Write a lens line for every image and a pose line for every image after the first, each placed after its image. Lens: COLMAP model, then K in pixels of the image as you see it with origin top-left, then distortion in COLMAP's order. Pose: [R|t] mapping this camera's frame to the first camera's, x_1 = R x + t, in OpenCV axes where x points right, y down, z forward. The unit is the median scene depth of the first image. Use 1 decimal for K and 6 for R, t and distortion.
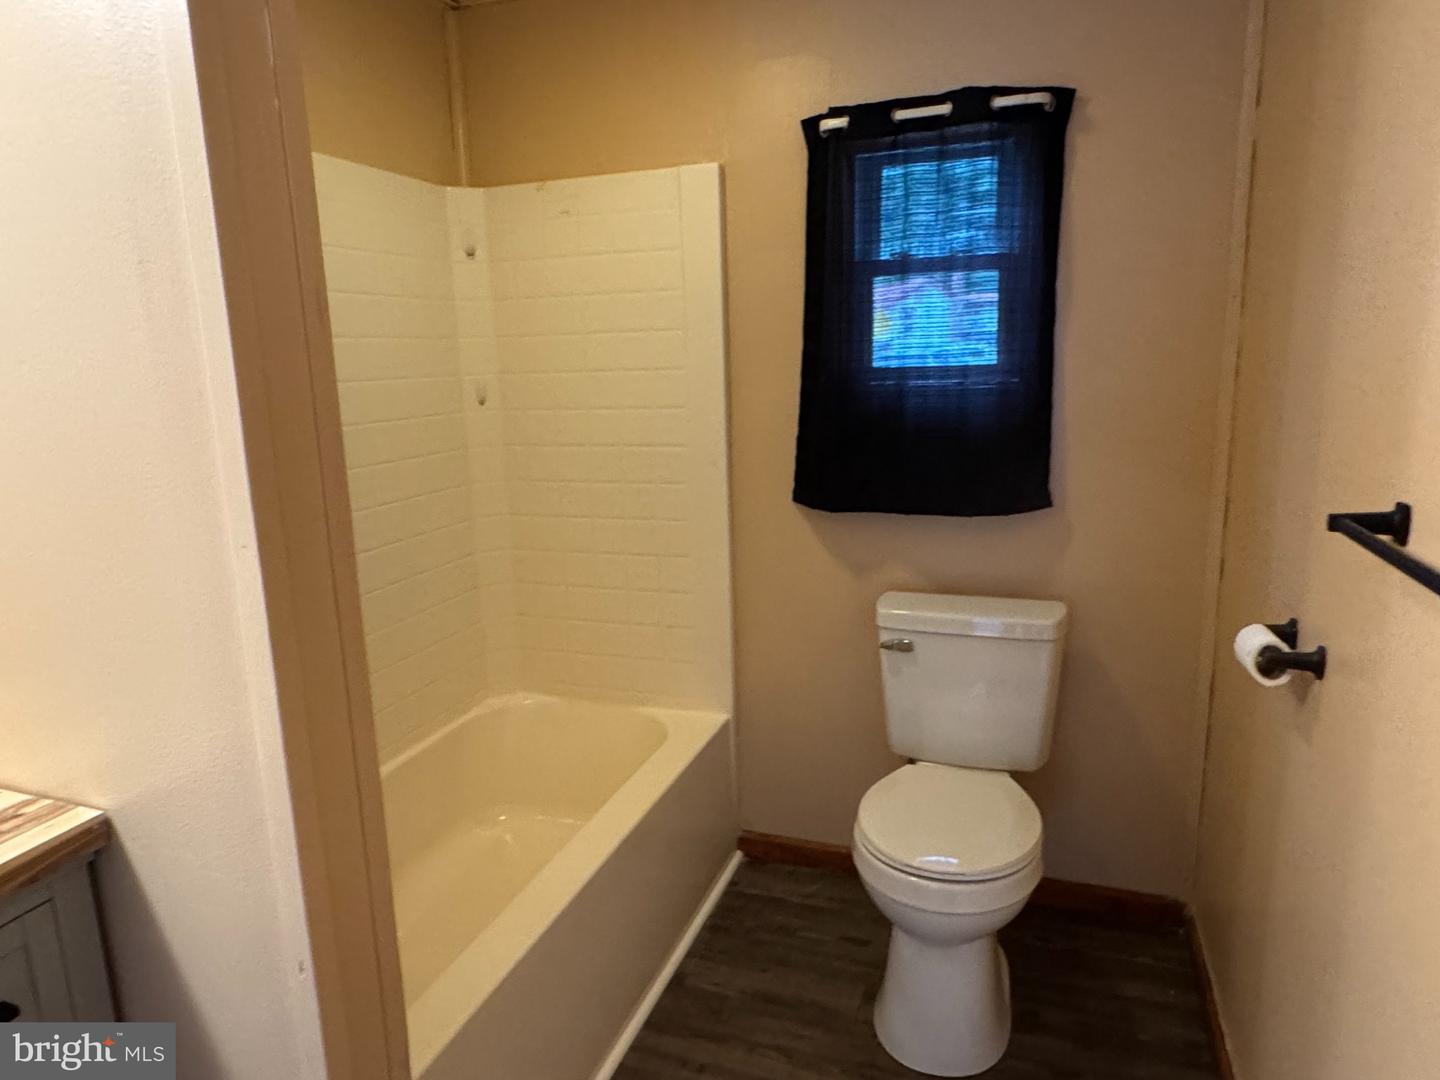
lens RADIAL K [[928.7, 0, 720.0], [0, 928.7, 540.0], [0, 0, 1]] dist [-0.000278, -0.000963]
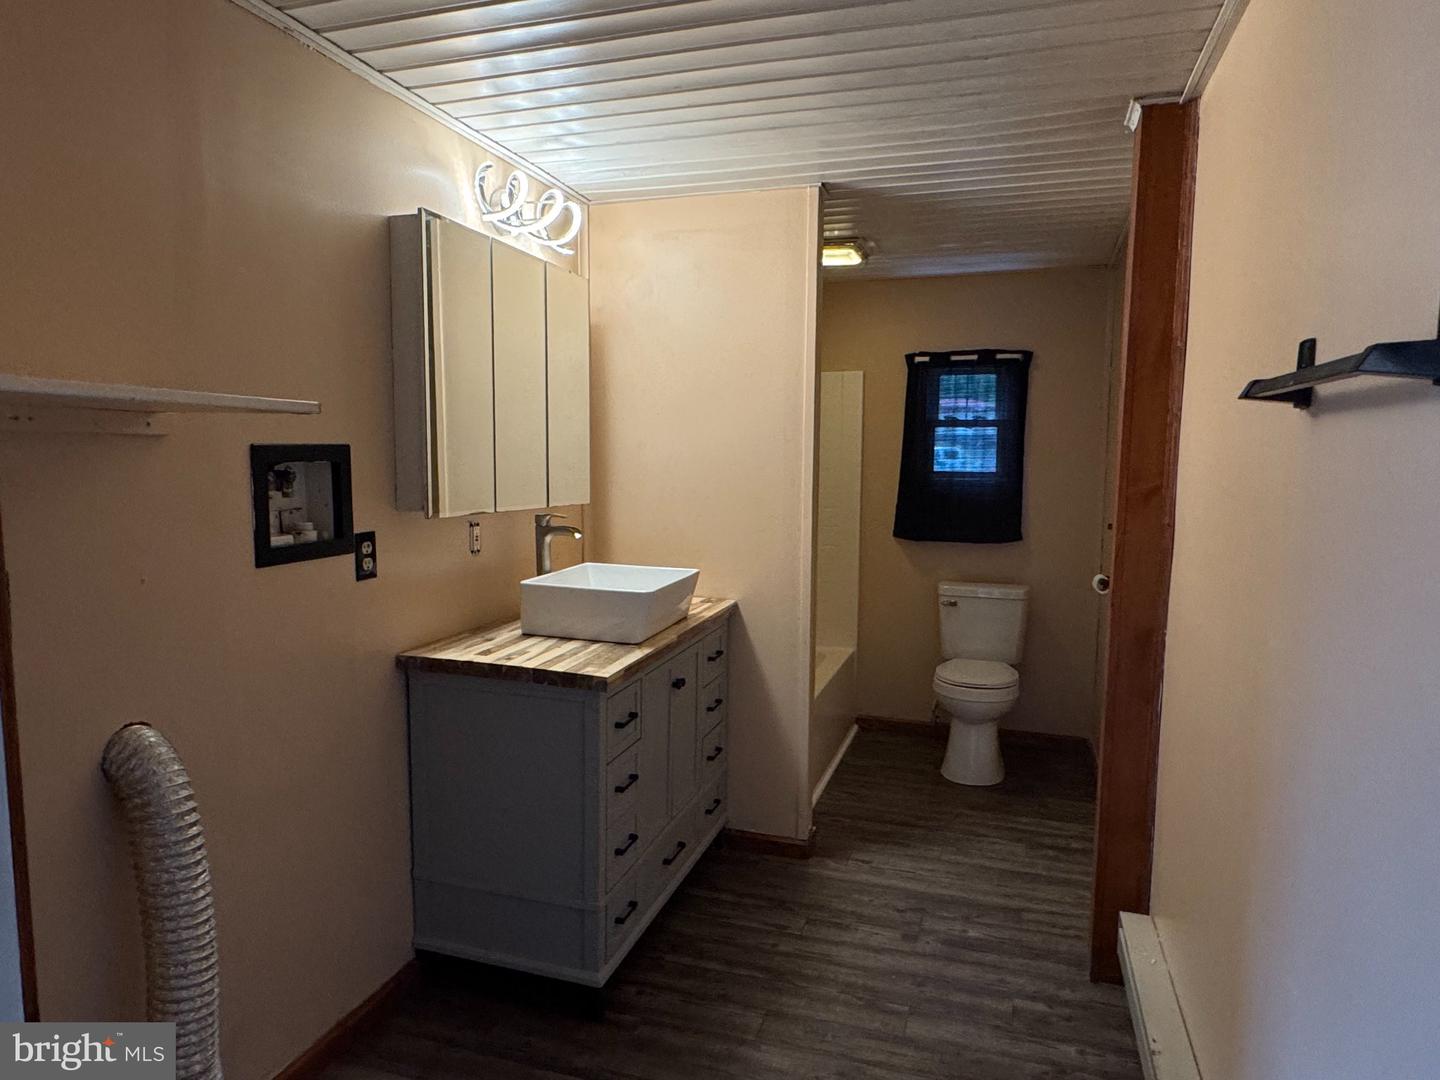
lens RADIAL K [[928.7, 0, 720.0], [0, 928.7, 540.0], [0, 0, 1]] dist [-0.000278, -0.000963]
pose [[0.998856, 0.034581, 0.033037, -0.400710], [-0.031286, 0.994936, -0.095518, 0.188497], [-0.036173, 0.094375, 0.994879, -1.080630]]
